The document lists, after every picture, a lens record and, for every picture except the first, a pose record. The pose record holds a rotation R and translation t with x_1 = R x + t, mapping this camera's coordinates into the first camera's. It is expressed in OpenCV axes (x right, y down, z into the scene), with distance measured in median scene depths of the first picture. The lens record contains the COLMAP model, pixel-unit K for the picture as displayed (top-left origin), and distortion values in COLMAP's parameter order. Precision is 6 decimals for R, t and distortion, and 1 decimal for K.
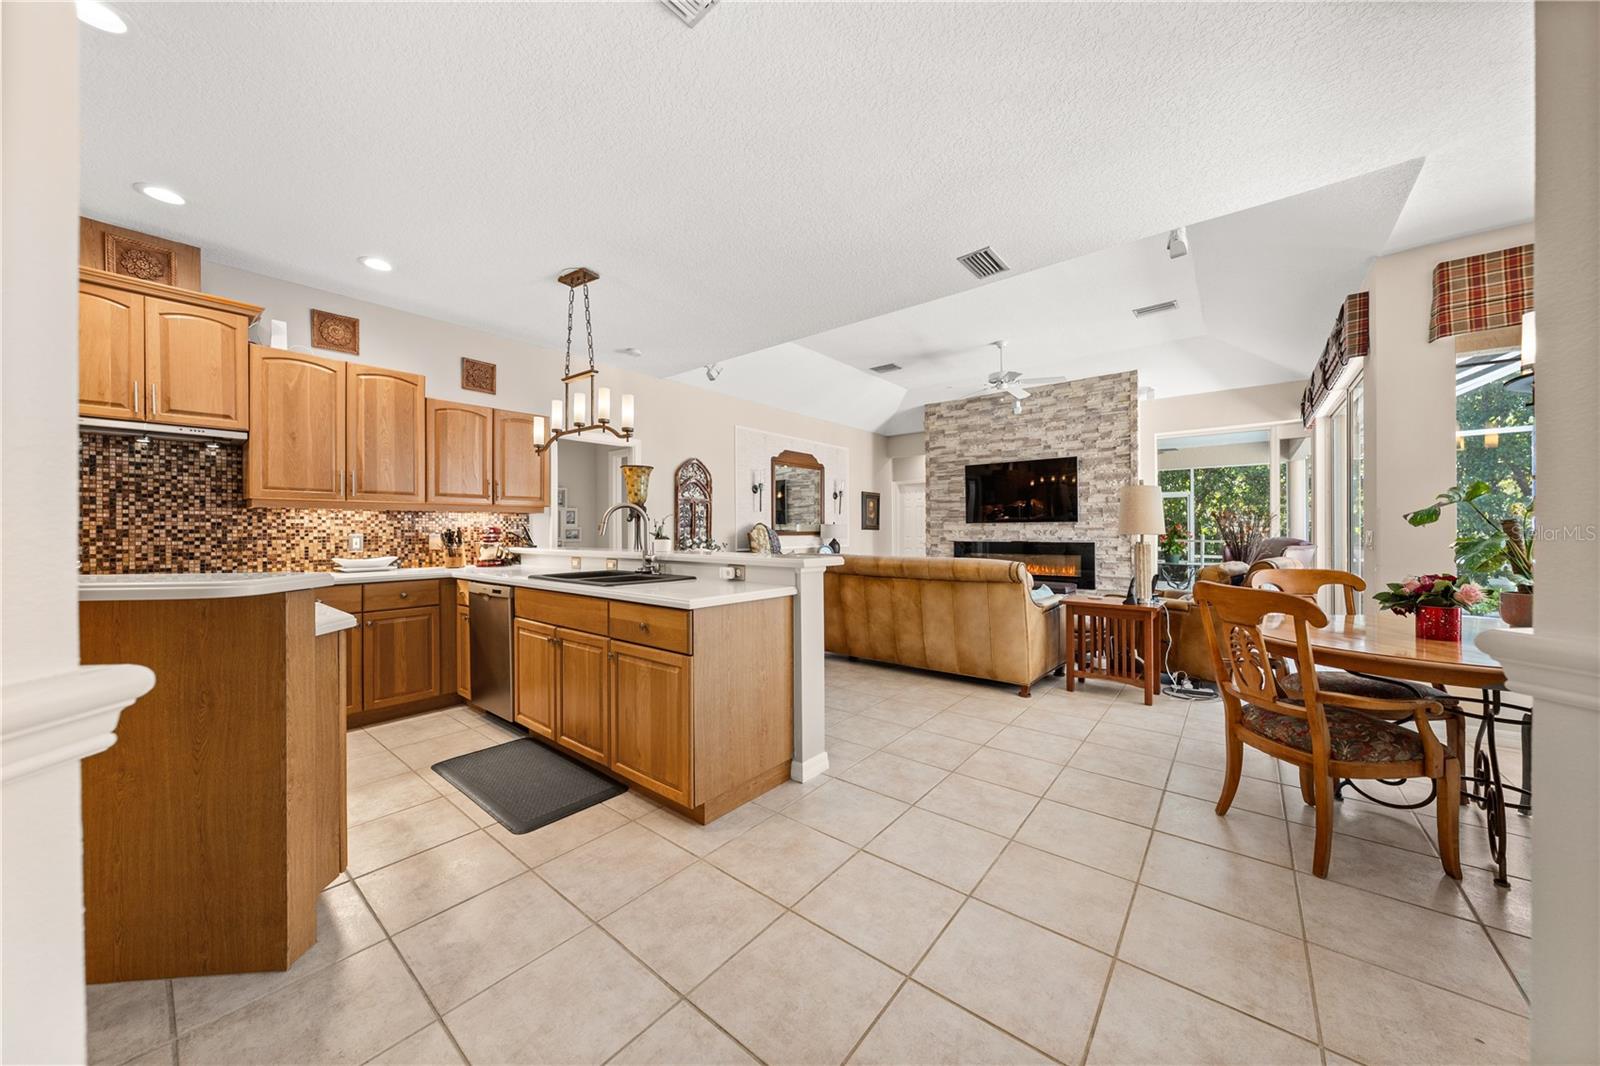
lens RADIAL K [[551.5, 0, 787.5], [0, 551.5, 530.4], [0, 0, 1]] dist [0.000044, 0.000088]
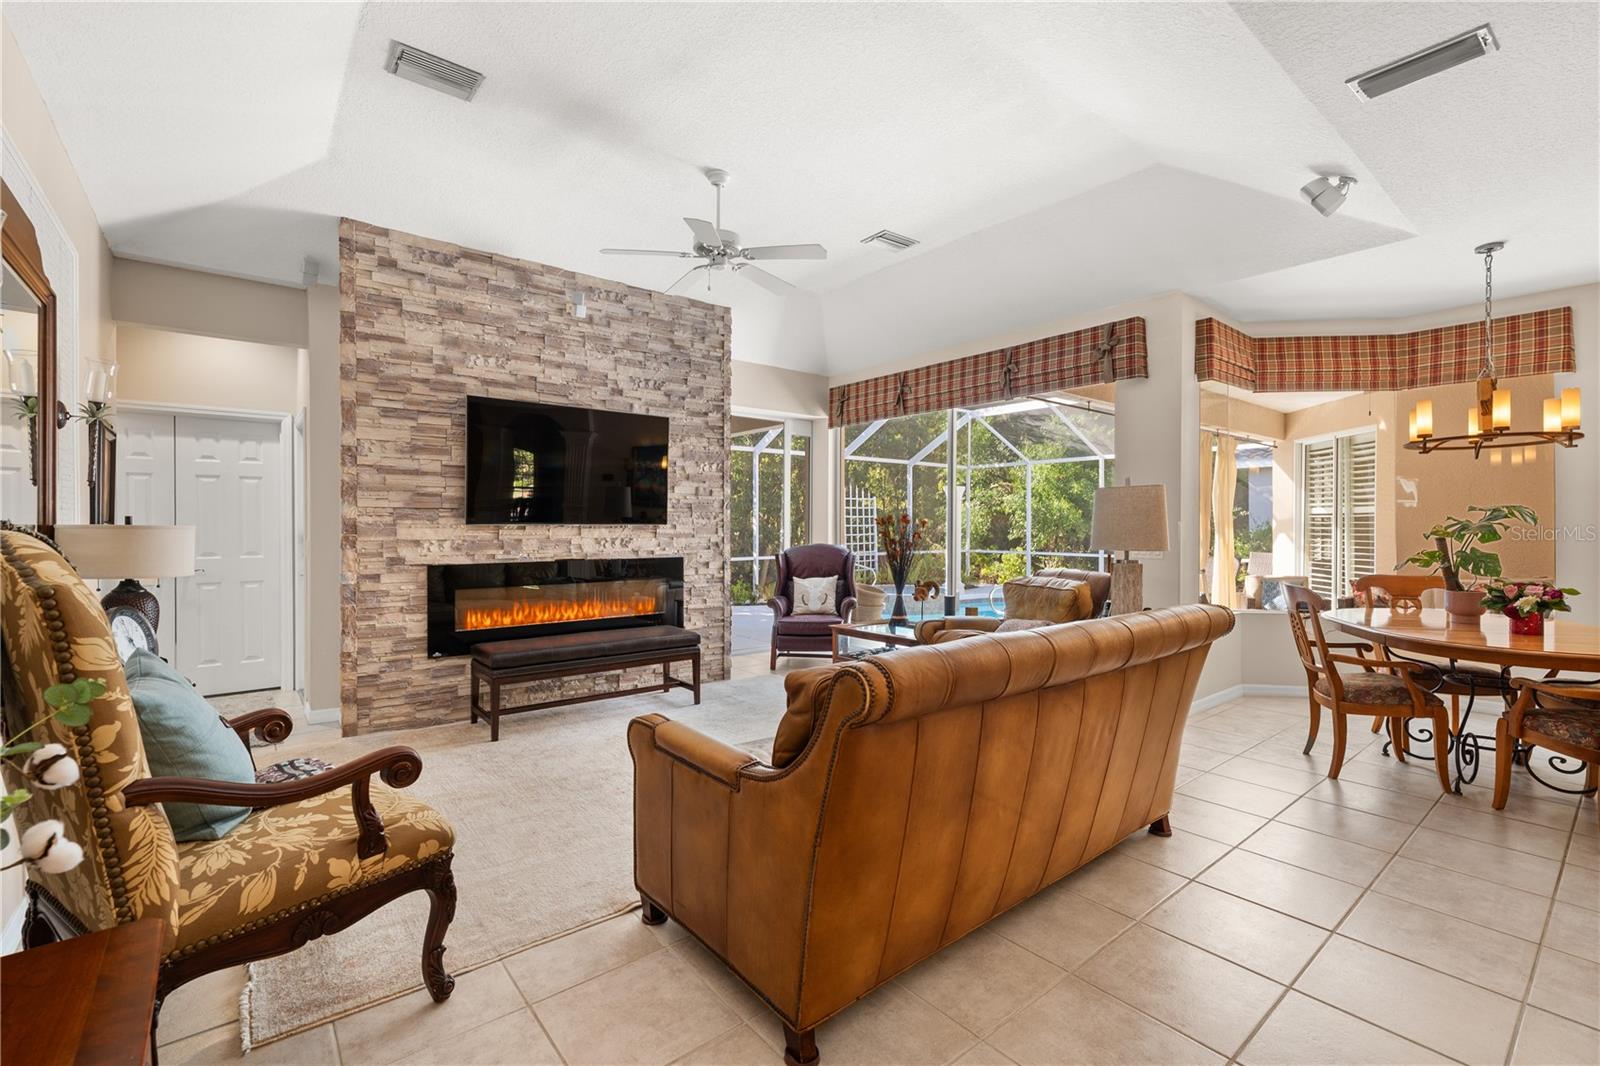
lens RADIAL K [[699.7, 0, 807.2], [0, 699.7, 531.9], [0, 0, 1]] dist [-0.003054, 0.001224]
pose [[0.175160, -0.002264, 0.984537, -0.216460], [0.001017, 0.999997, 0.002119, -0.008540], [-0.984540, 0.000630, 0.175161, 0.721365]]
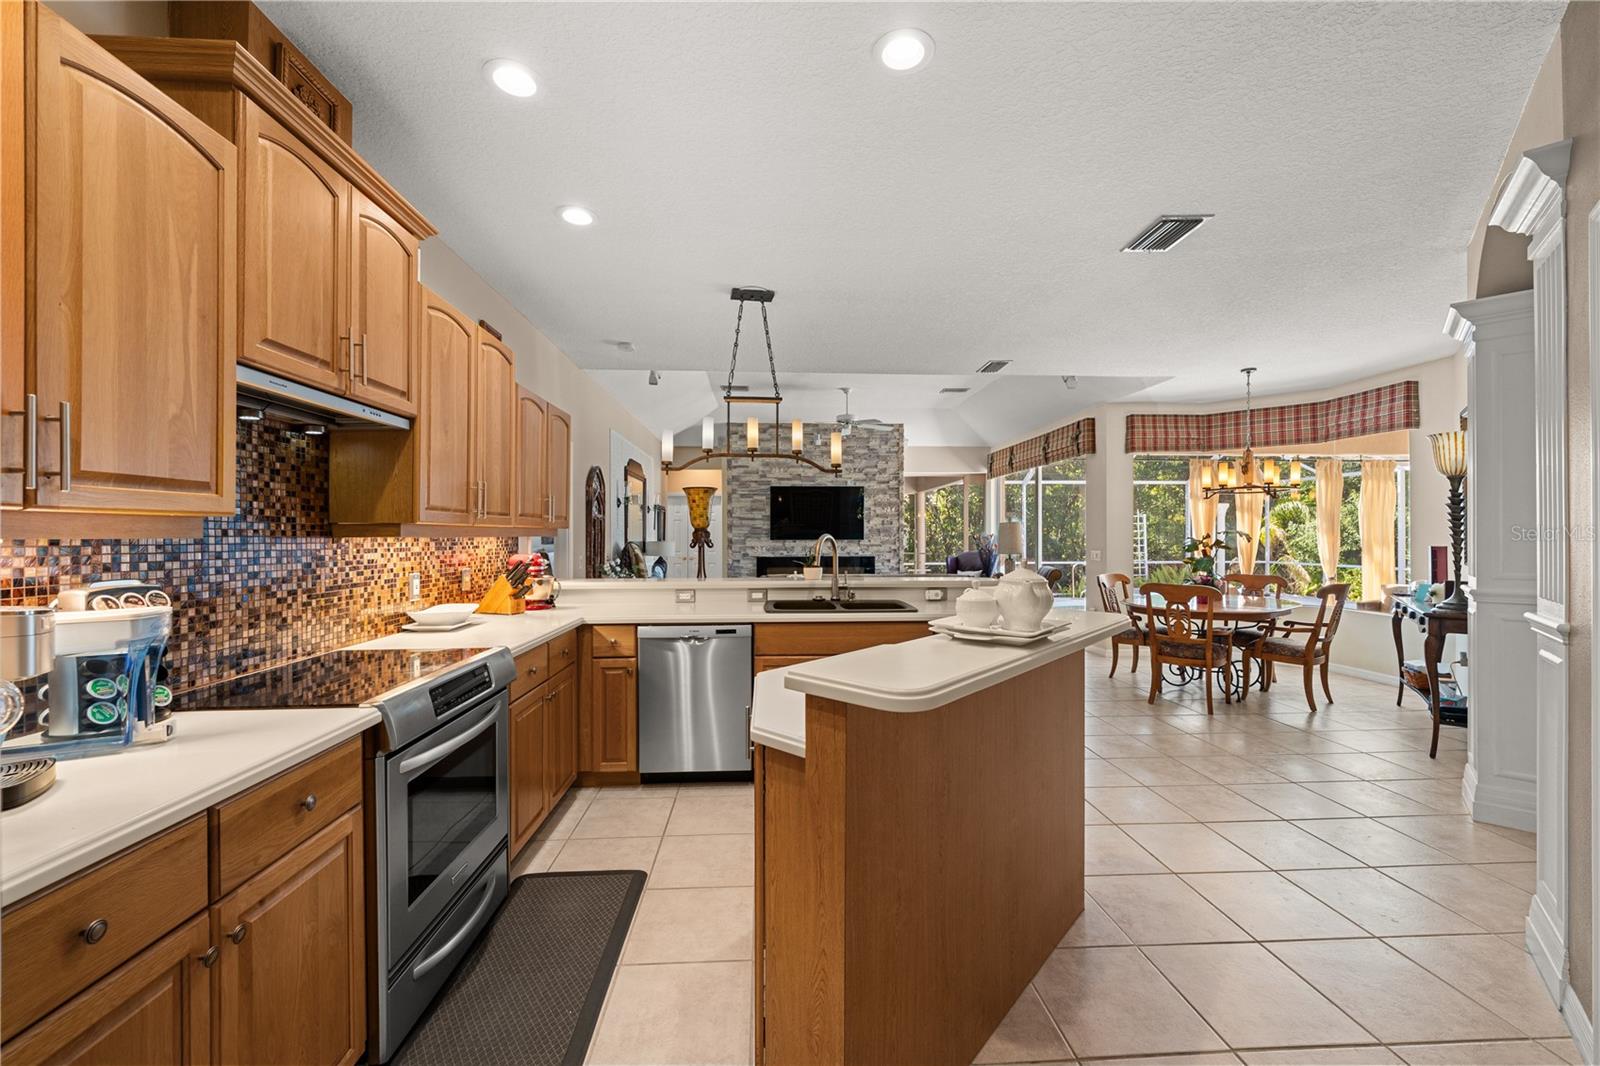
lens RADIAL K [[625.5, 0, 800.1], [0, 625.5, 537.5], [0, 0, 1]] dist [0.001713, 0.000053]
pose [[0.732659, 0.002025, 0.680593, -0.531431], [-0.002598, 0.999997, -0.000178, -0.020348], [-0.680591, -0.001638, 0.732662, 0.079134]]
